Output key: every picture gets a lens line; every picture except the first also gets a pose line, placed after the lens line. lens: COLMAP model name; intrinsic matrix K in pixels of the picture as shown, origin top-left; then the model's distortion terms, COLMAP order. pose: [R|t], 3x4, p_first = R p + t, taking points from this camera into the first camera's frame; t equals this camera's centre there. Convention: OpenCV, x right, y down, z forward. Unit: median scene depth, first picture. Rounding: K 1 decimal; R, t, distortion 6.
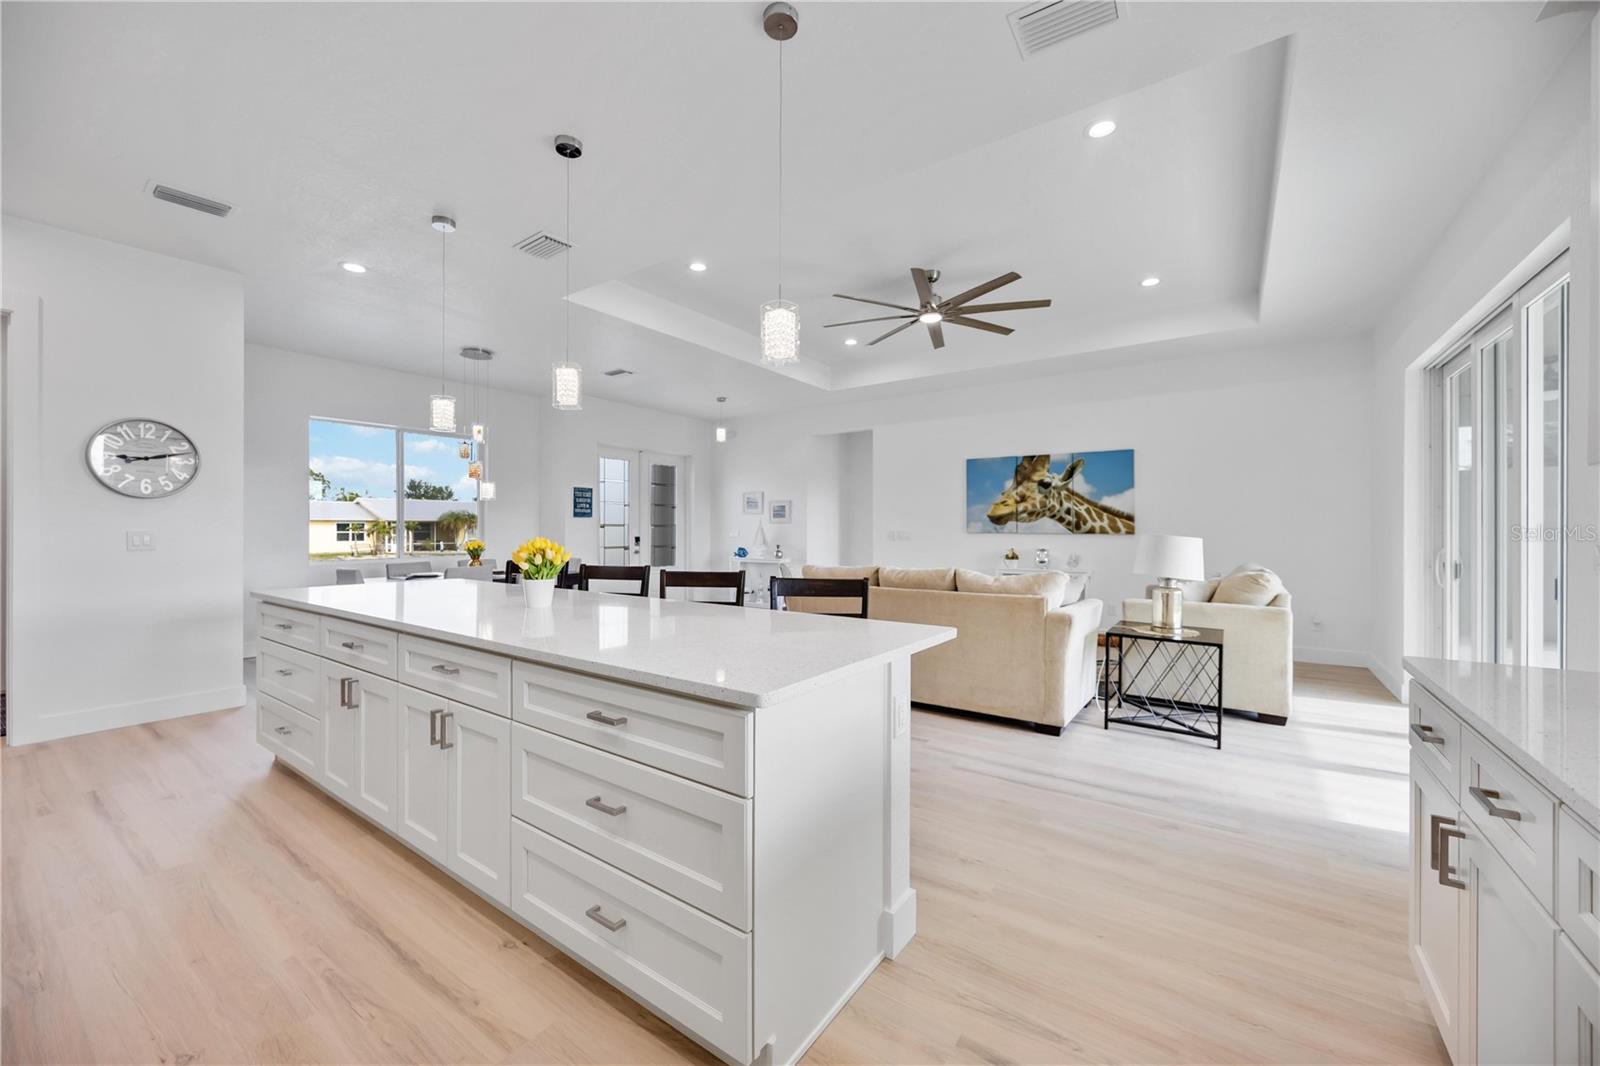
lens RADIAL K [[618.1, 0, 800.0], [0, 618.1, 533.0], [0, 0, 1]] dist [0.000510, 0.000137]
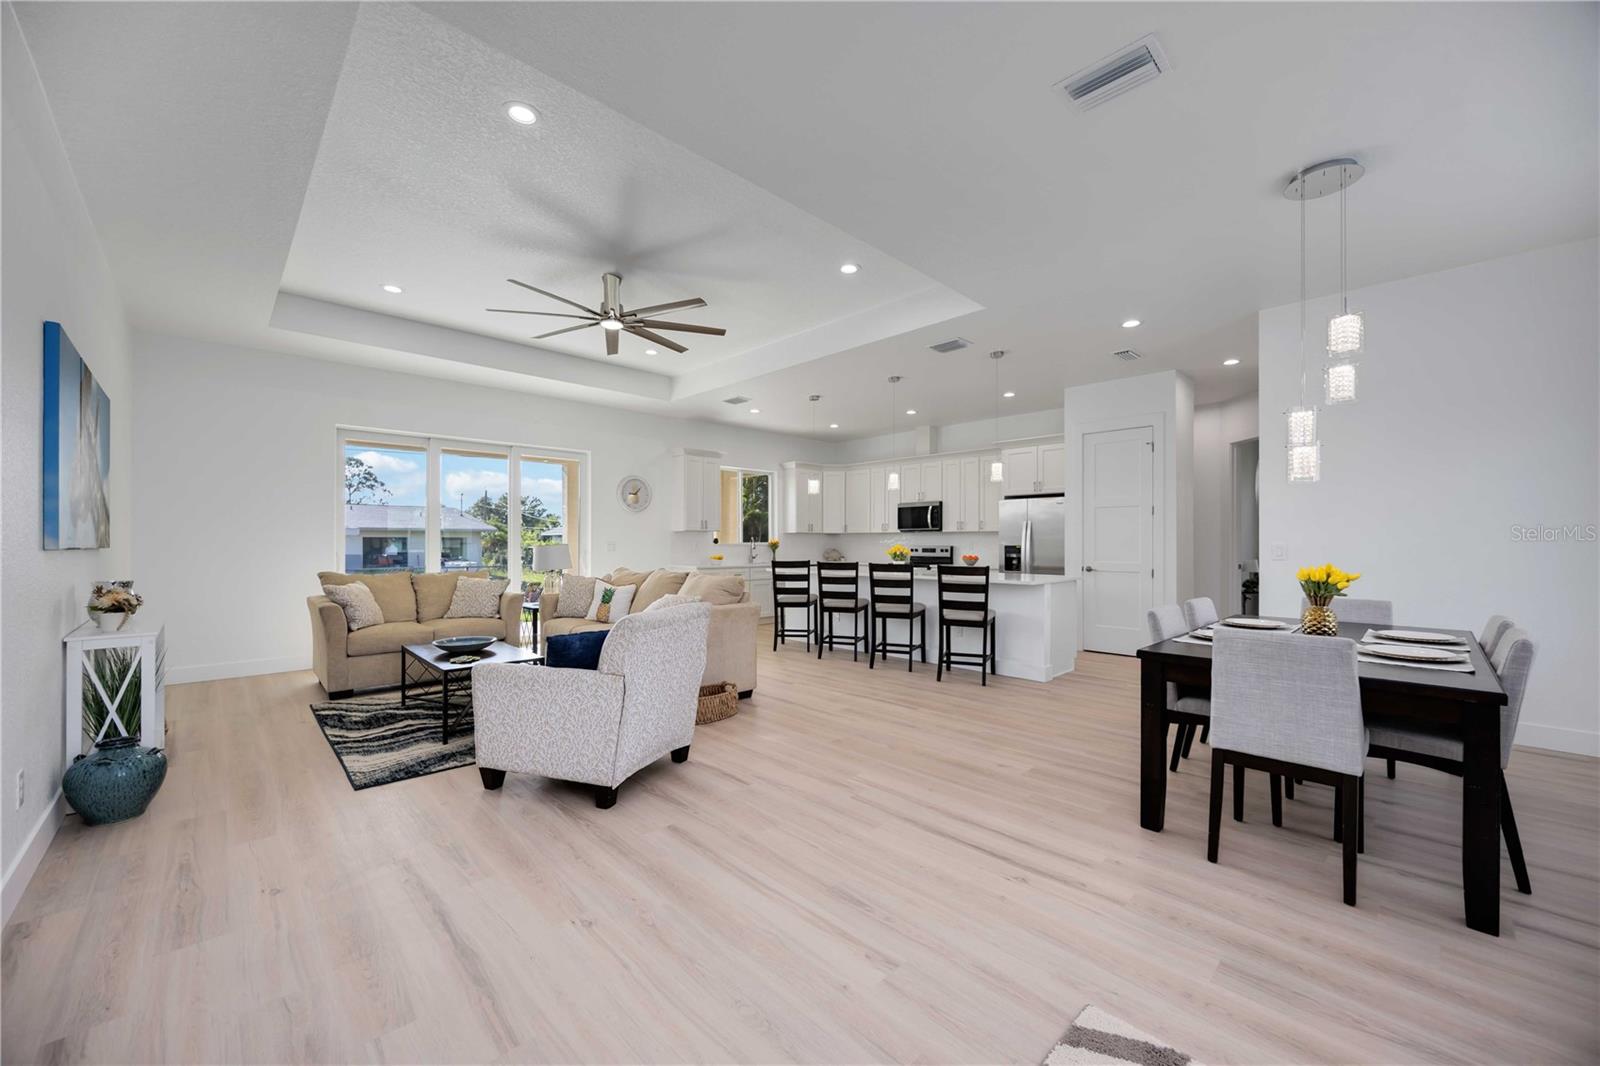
lens RADIAL K [[610.3, 0, 804.0], [0, 610.3, 539.5], [0, 0, 1]] dist [-0.001849, -0.000256]
pose [[-0.982781, -0.002536, 0.184756, -0.185841], [-0.001981, 0.999993, 0.003185, -0.008326], [-0.184762, 0.002764, -0.982779, 1.326988]]
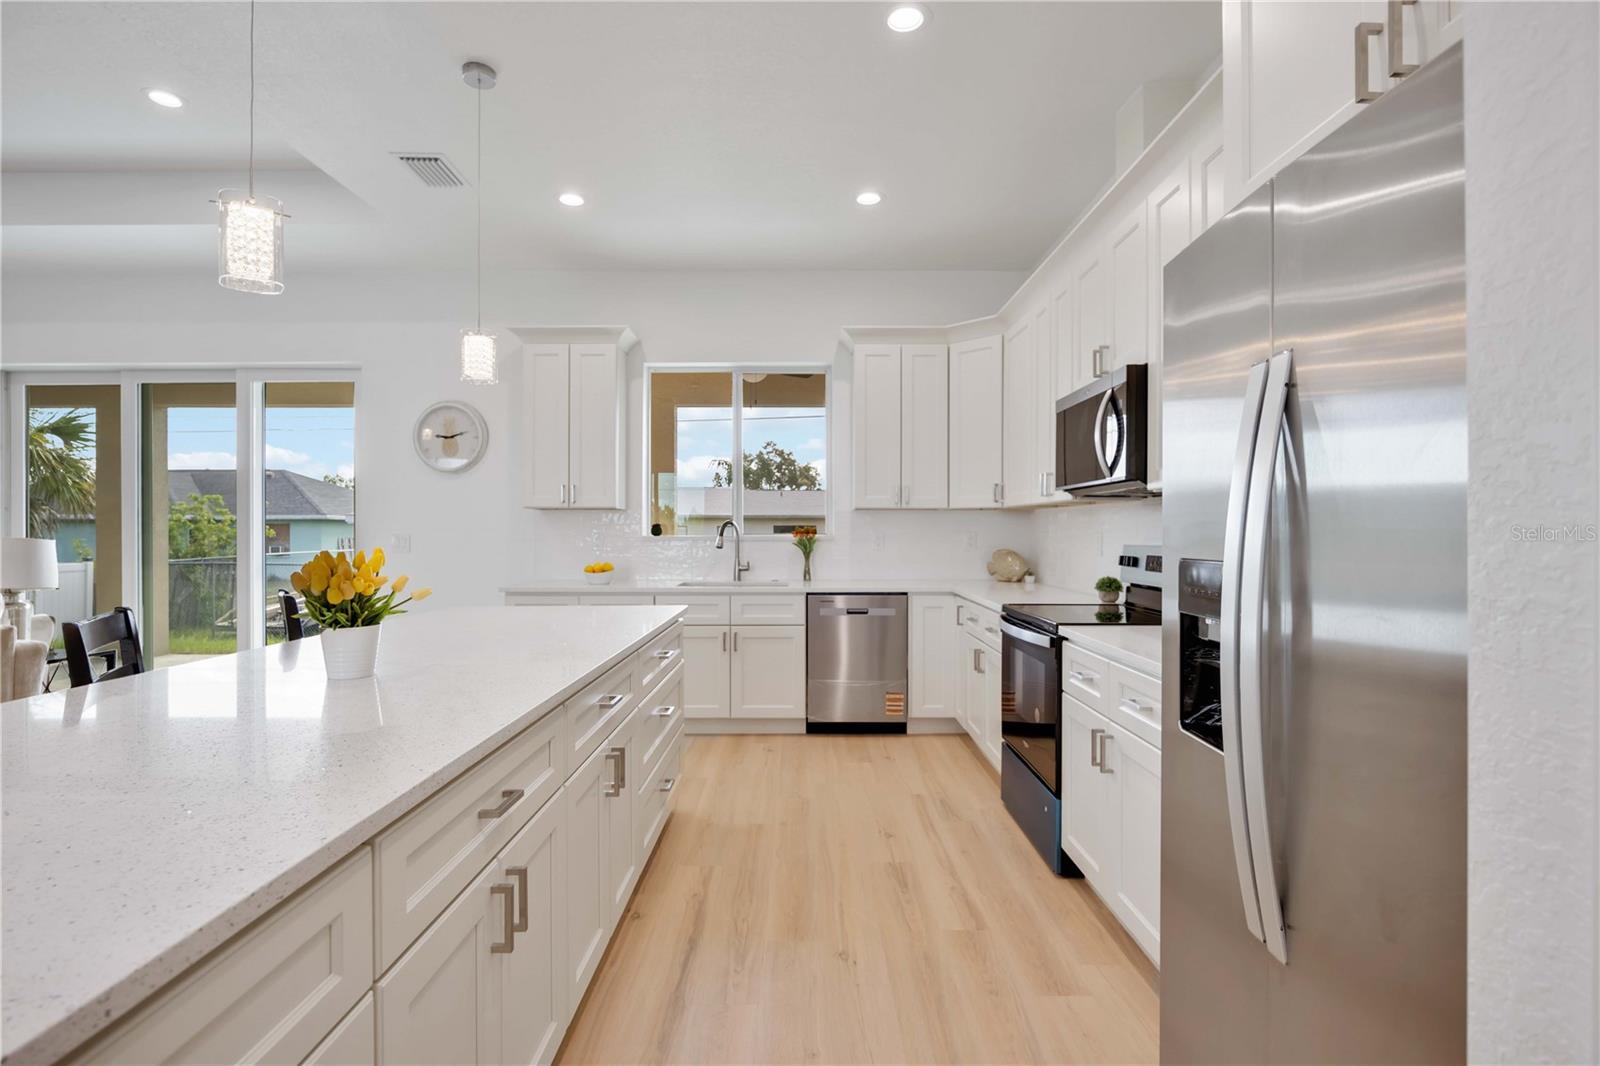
lens RADIAL K [[760.5, 0, 800.0], [0, 760.5, 533.0], [0, 0, 1]] dist [-0.001151, -0.000164]
pose [[-0.574626, -0.005579, 0.818397, -0.442700], [0.005166, 0.999932, 0.010444, -0.004483], [-0.818400, 0.010229, -0.574559, 0.391581]]
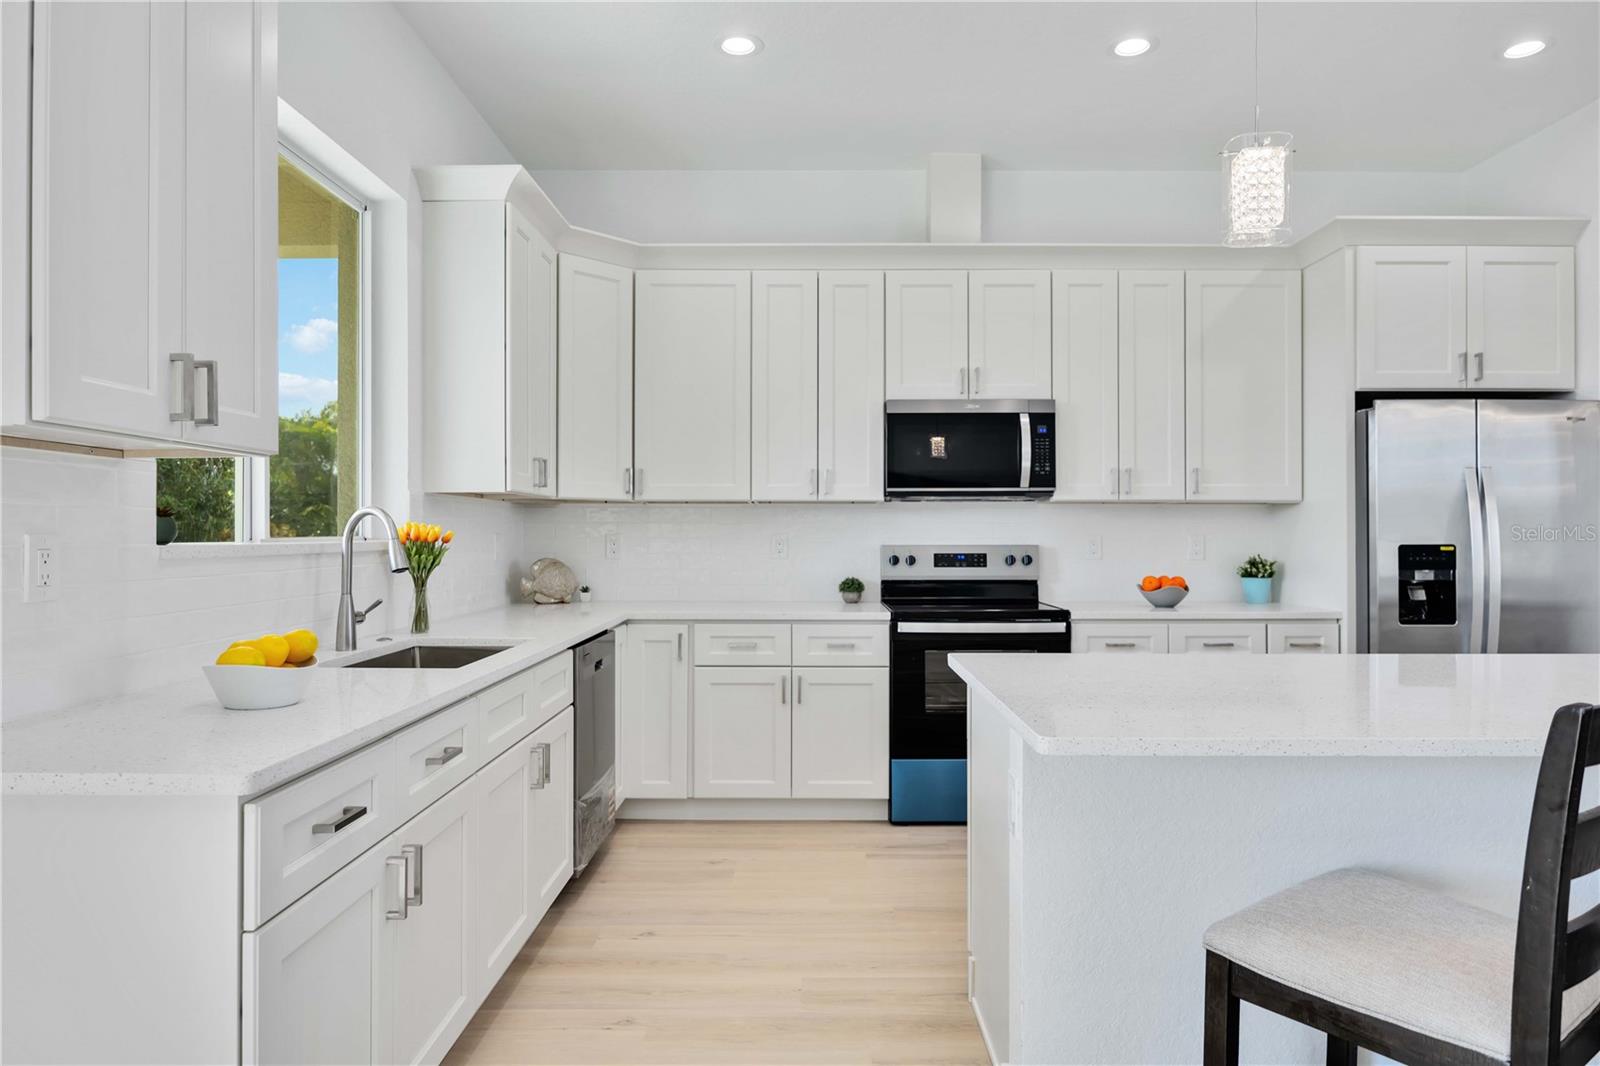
lens RADIAL K [[962.2, 0, 805.5], [0, 962.2, 528.5], [0, 0, 1]] dist [-0.003452, -0.001706]
pose [[-0.820376, -0.005135, -0.571802, 0.245679], [-0.006296, 0.999980, 0.000053, -0.001800], [0.571790, 0.003644, -0.820392, 0.445670]]
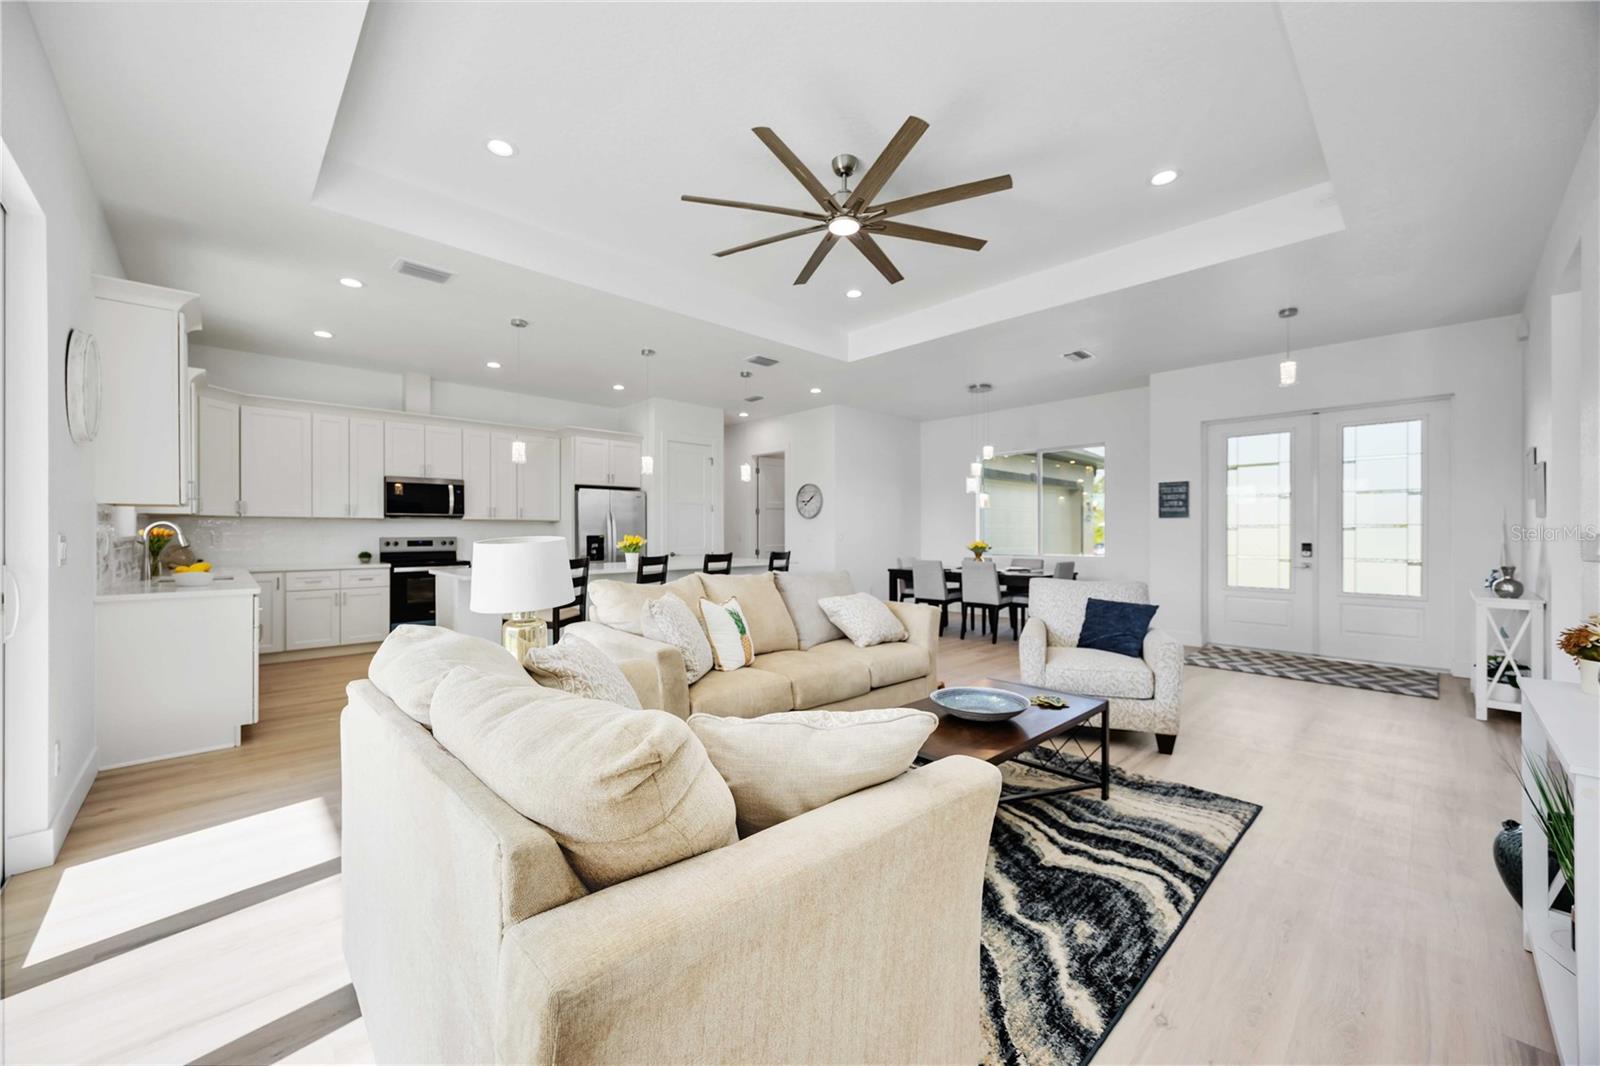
lens RADIAL K [[605.3, 0, 797.2], [0, 605.3, 533.6], [0, 0, 1]] dist [-0.000850, -0.000165]
pose [[-0.198776, -0.000336, -0.980045, 0.622477], [-0.006453, 0.999979, 0.000966, -0.001633], [0.980024, 0.006516, -0.198774, 0.761244]]
